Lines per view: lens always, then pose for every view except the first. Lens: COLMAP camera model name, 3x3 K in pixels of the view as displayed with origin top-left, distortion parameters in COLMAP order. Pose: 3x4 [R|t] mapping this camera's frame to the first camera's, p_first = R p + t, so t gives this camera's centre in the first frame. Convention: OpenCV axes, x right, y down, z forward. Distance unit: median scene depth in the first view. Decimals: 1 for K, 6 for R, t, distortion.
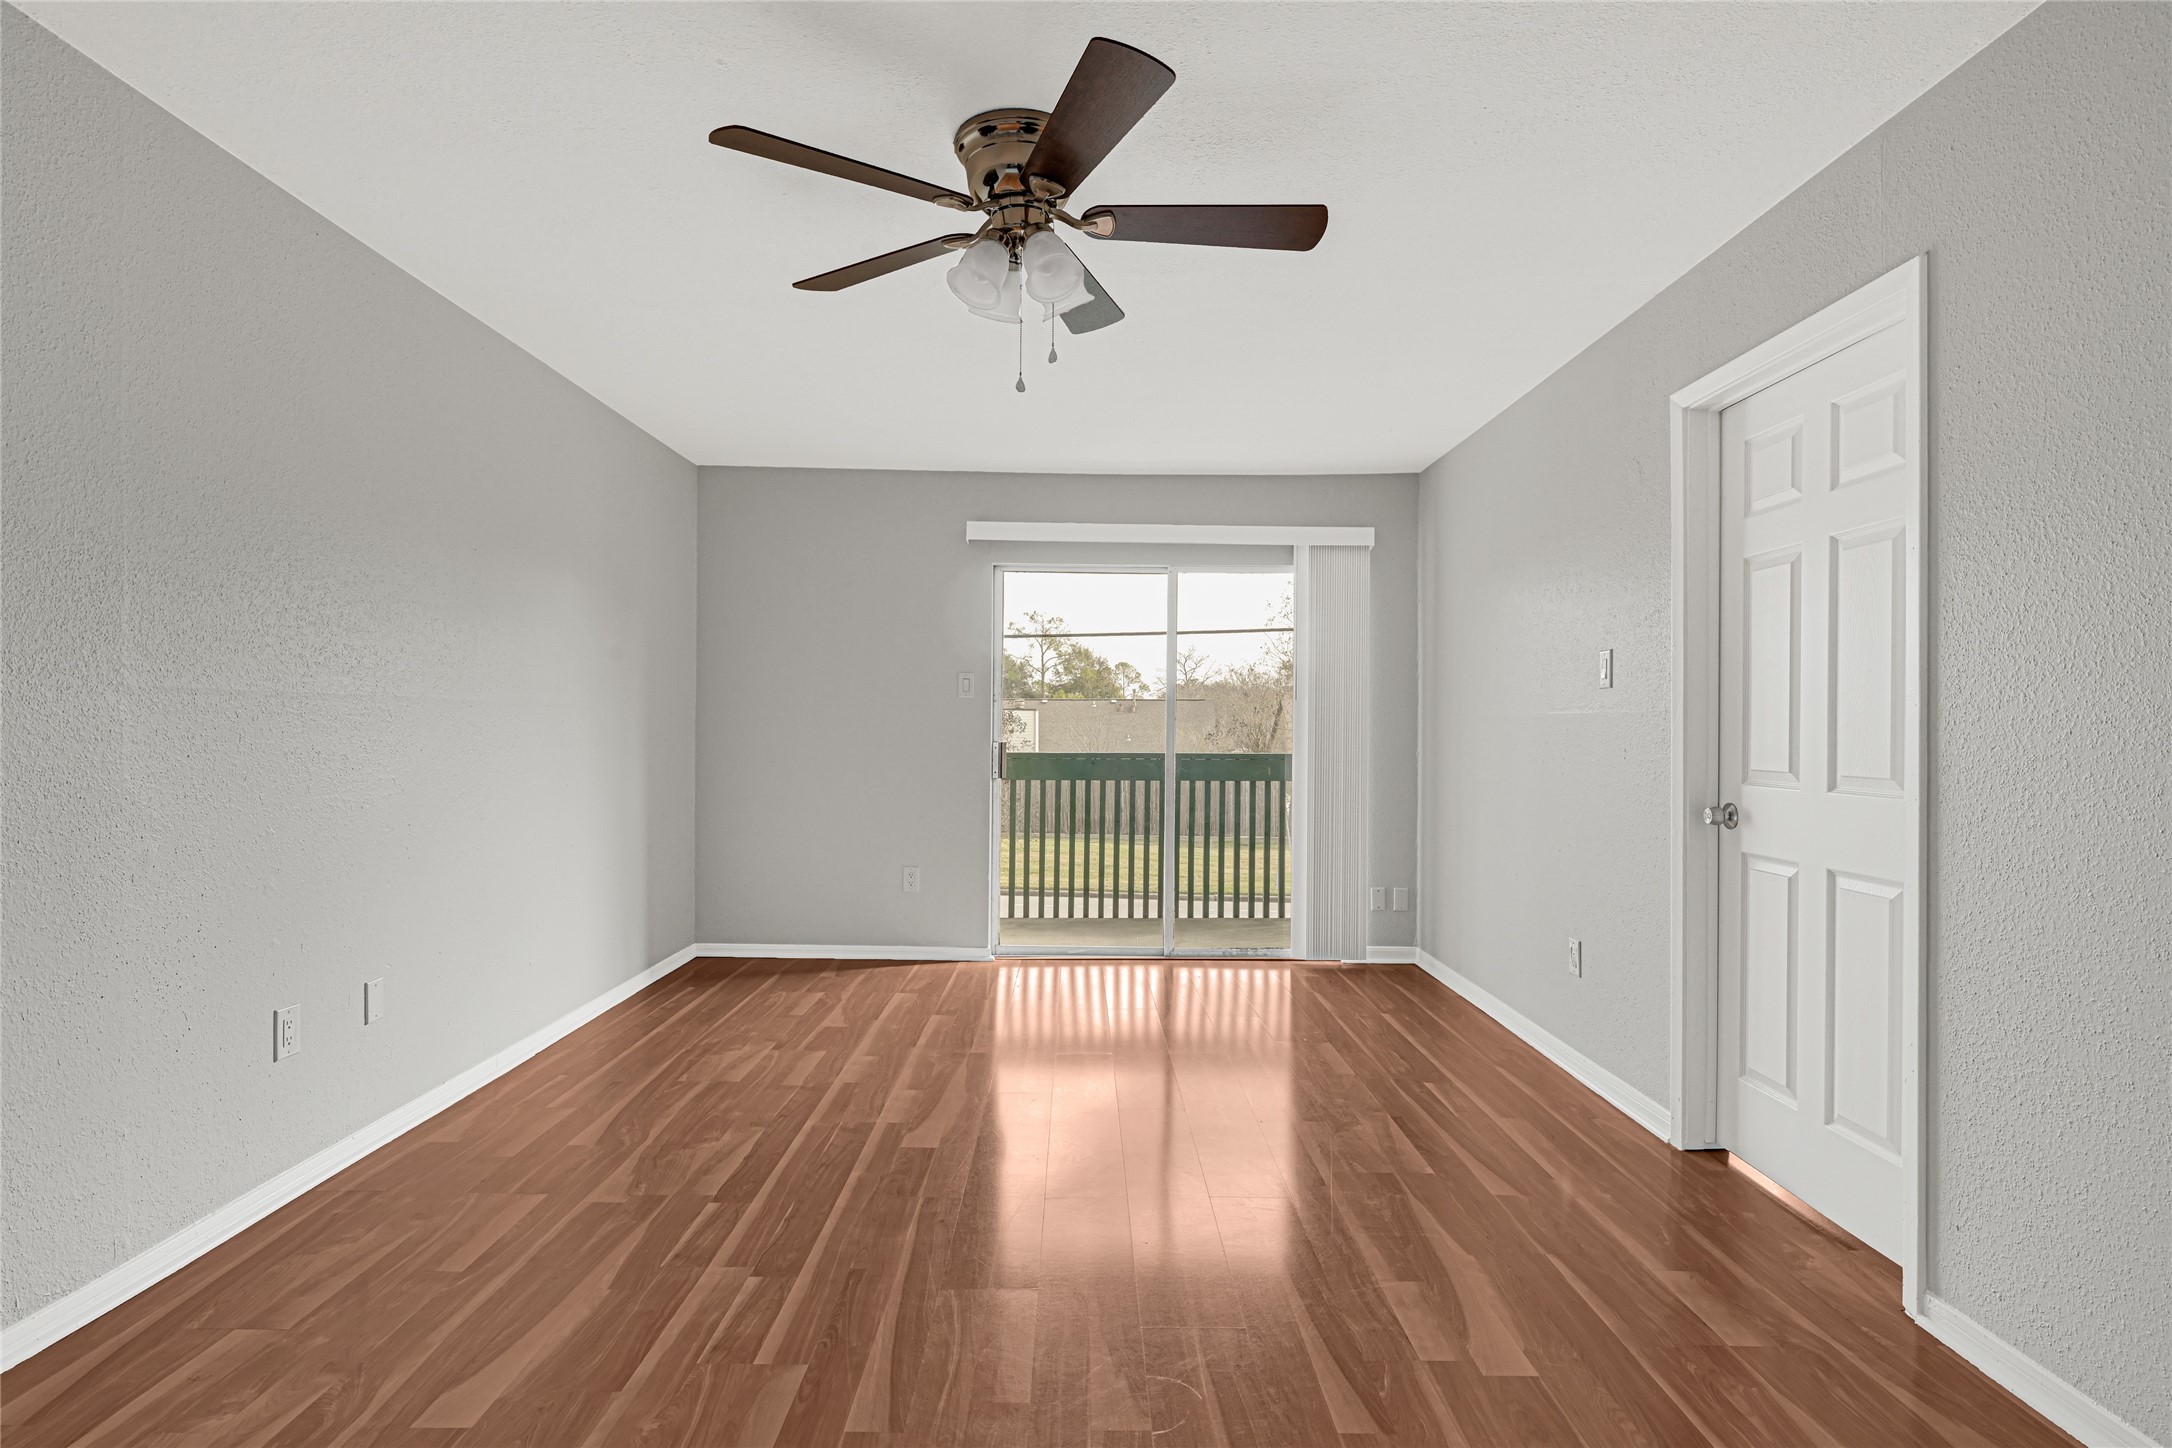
lens RADIAL K [[1092.8, 0, 1088.1], [0, 1092.8, 730.5], [0, 0, 1]] dist [-0.000652, -0.001206]
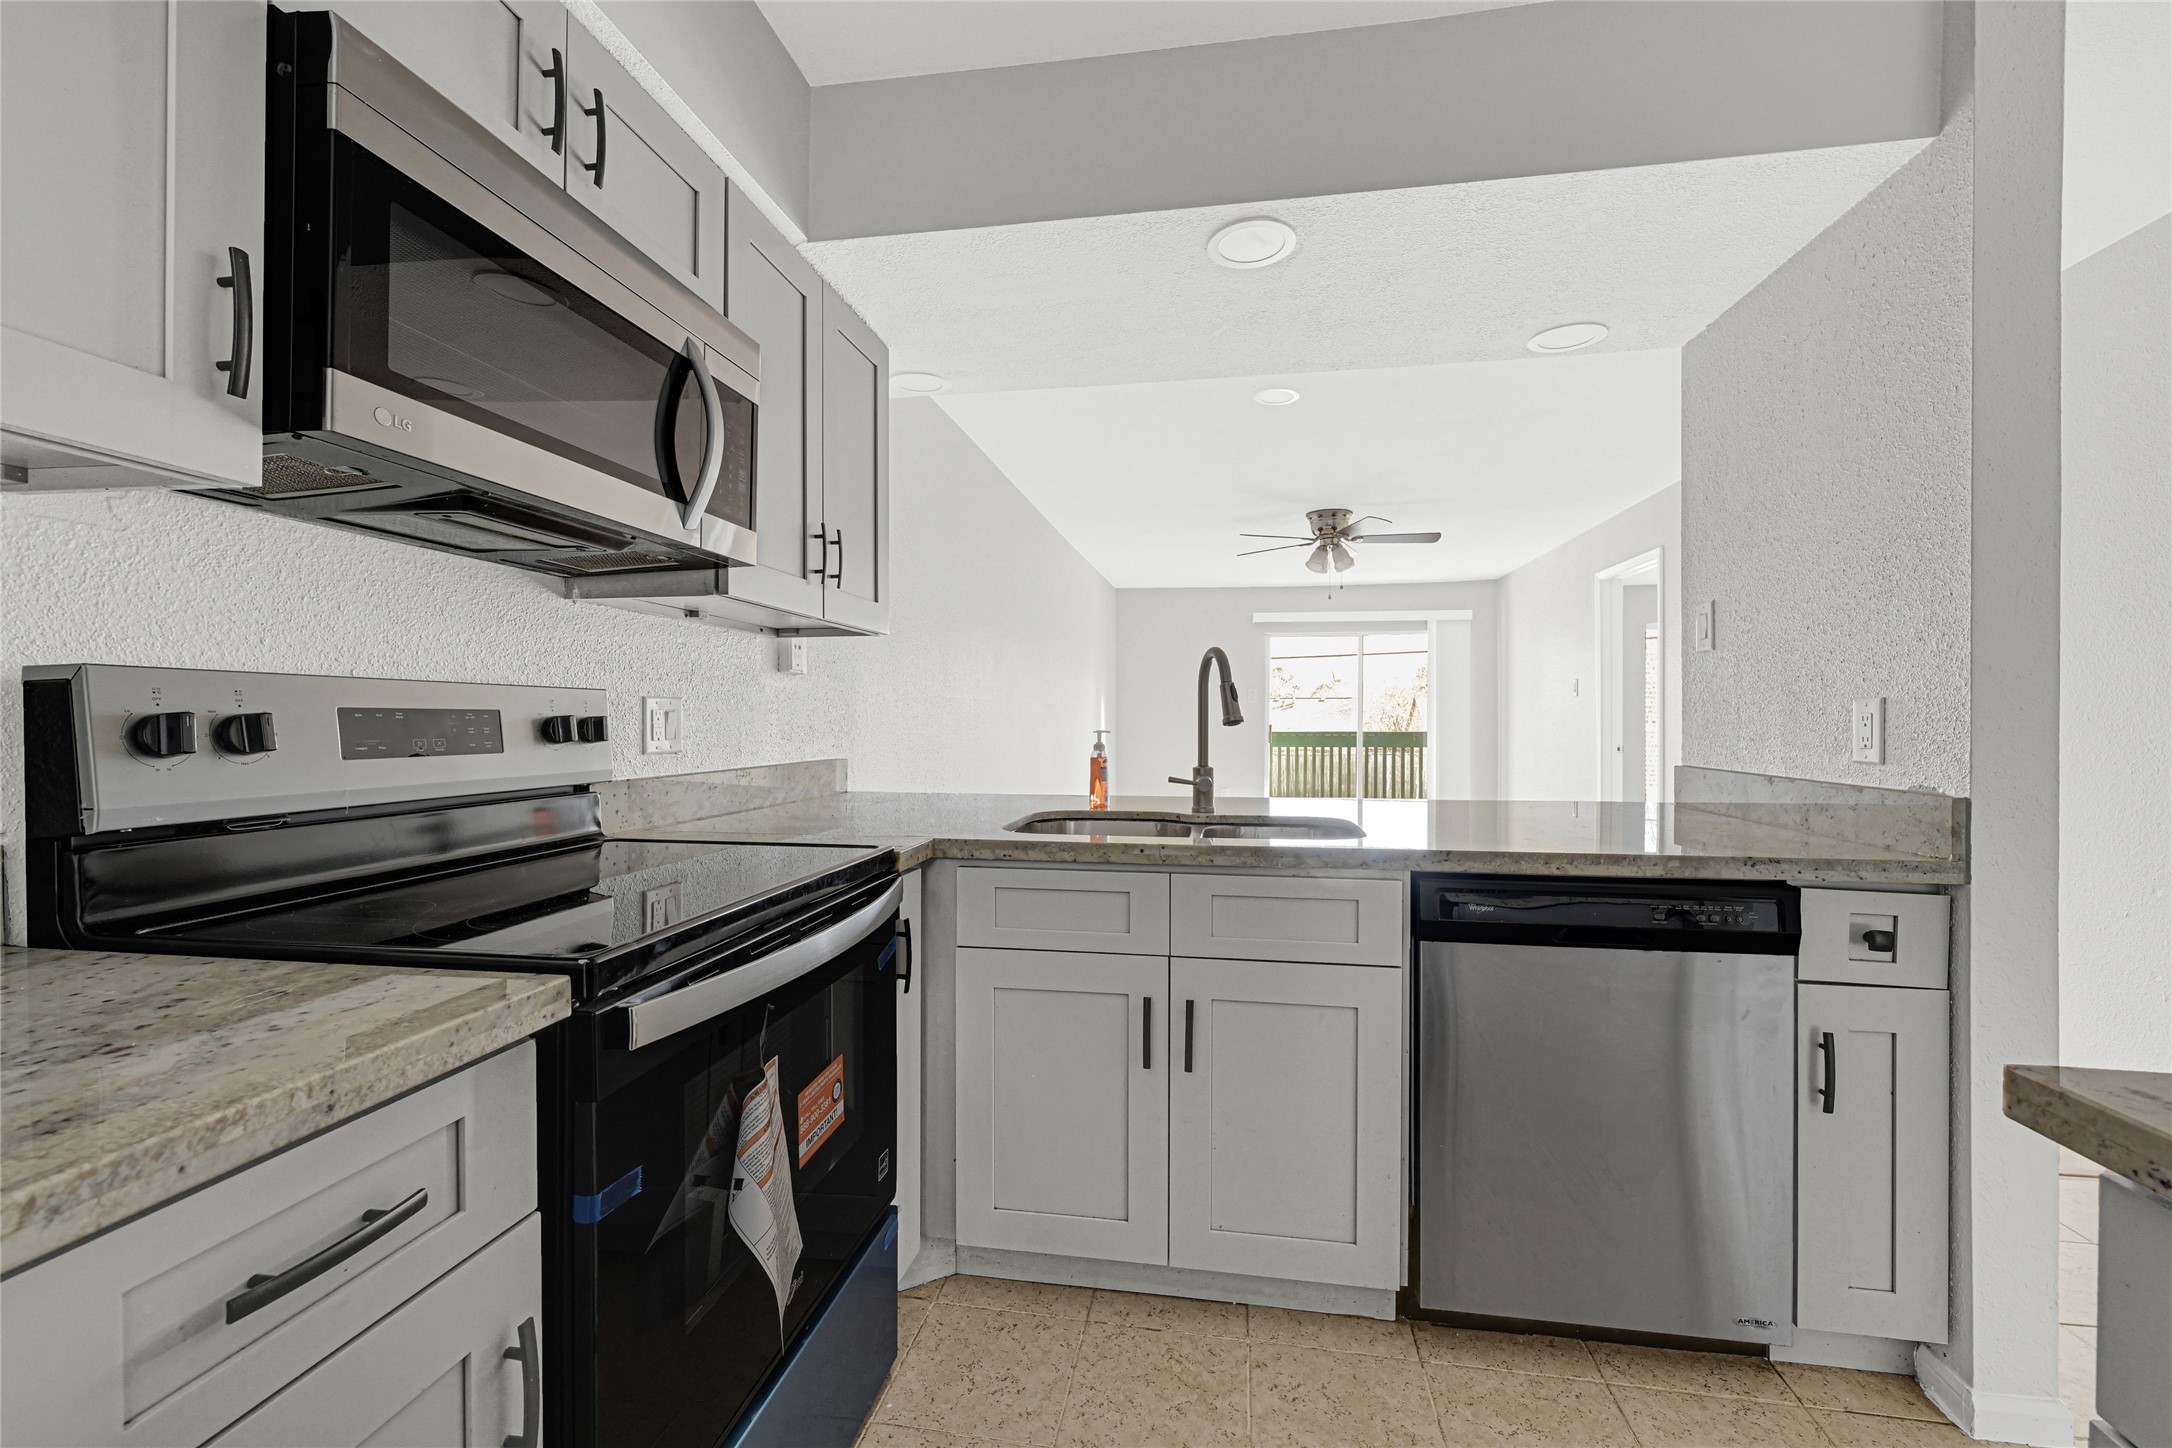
lens RADIAL K [[900.7, 0, 1095.2], [0, 900.7, 723.9], [0, 0, 1]] dist [-0.000247, 0.000085]
pose [[0.986520, -0.007370, -0.163477, -0.168152], [0.006981, 0.999971, -0.002955, 0.012632], [0.163494, 0.001774, 0.986543, -0.848054]]
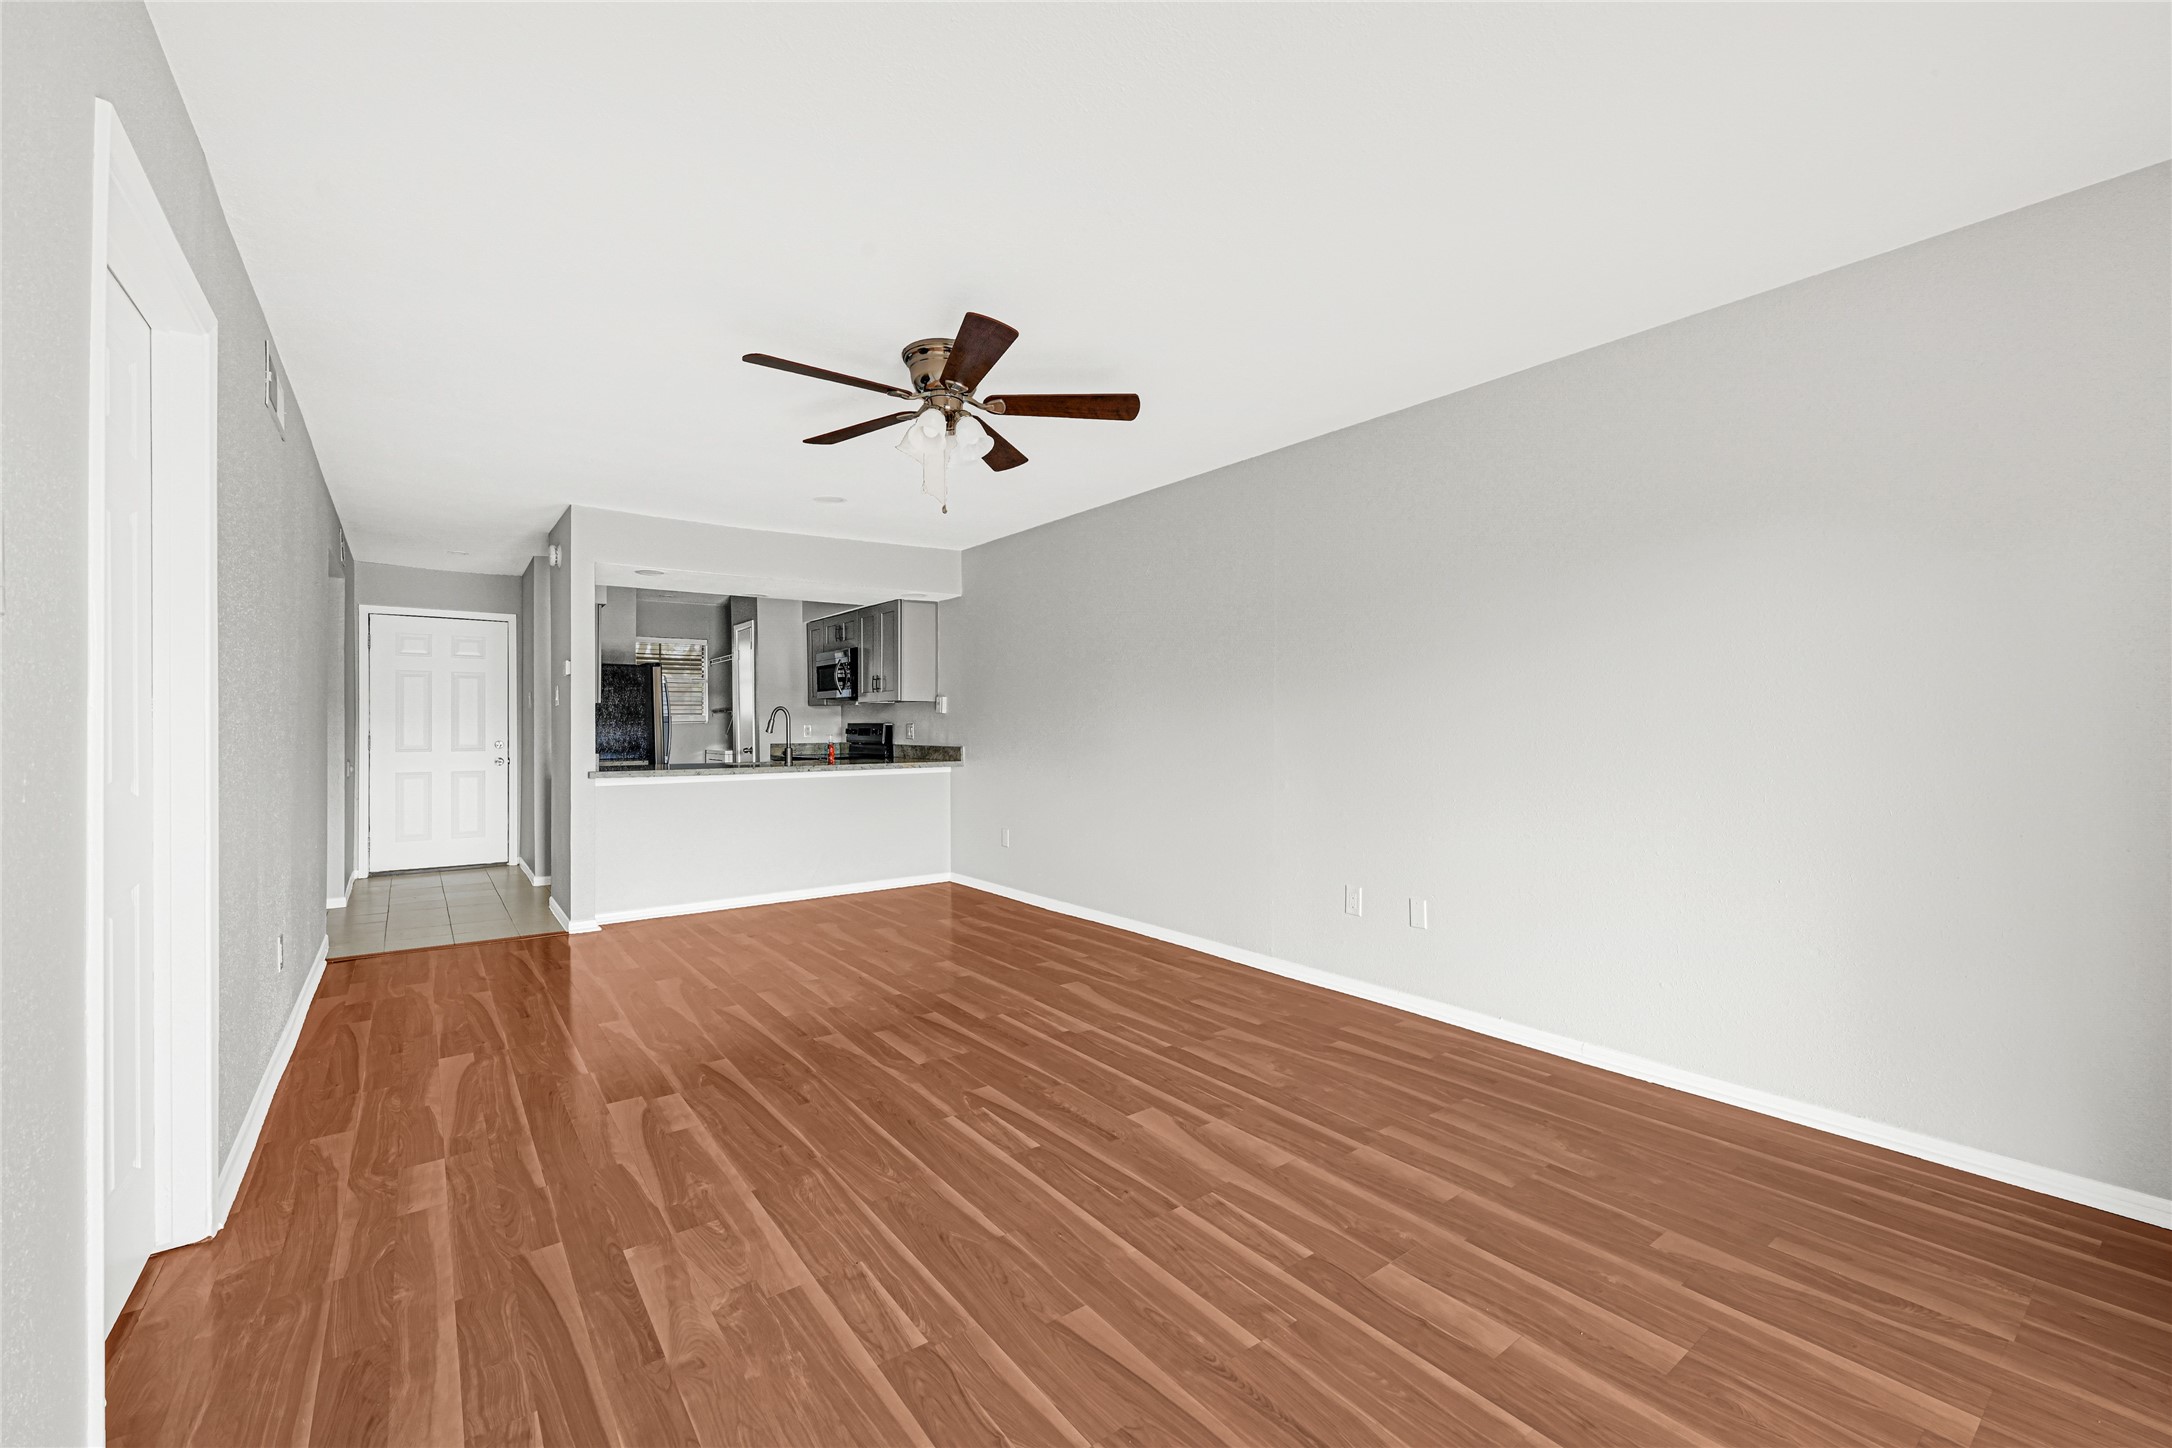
lens RADIAL K [[900.7, 0, 1089.7], [0, 900.7, 727.8], [0, 0, 1]] dist [-0.000247, 0.000085]
pose [[-0.803472, -0.001933, -0.595340, 0.315556], [-0.004704, 0.999984, 0.003102, -0.003954], [0.595324, 0.005293, -0.803468, 1.263295]]
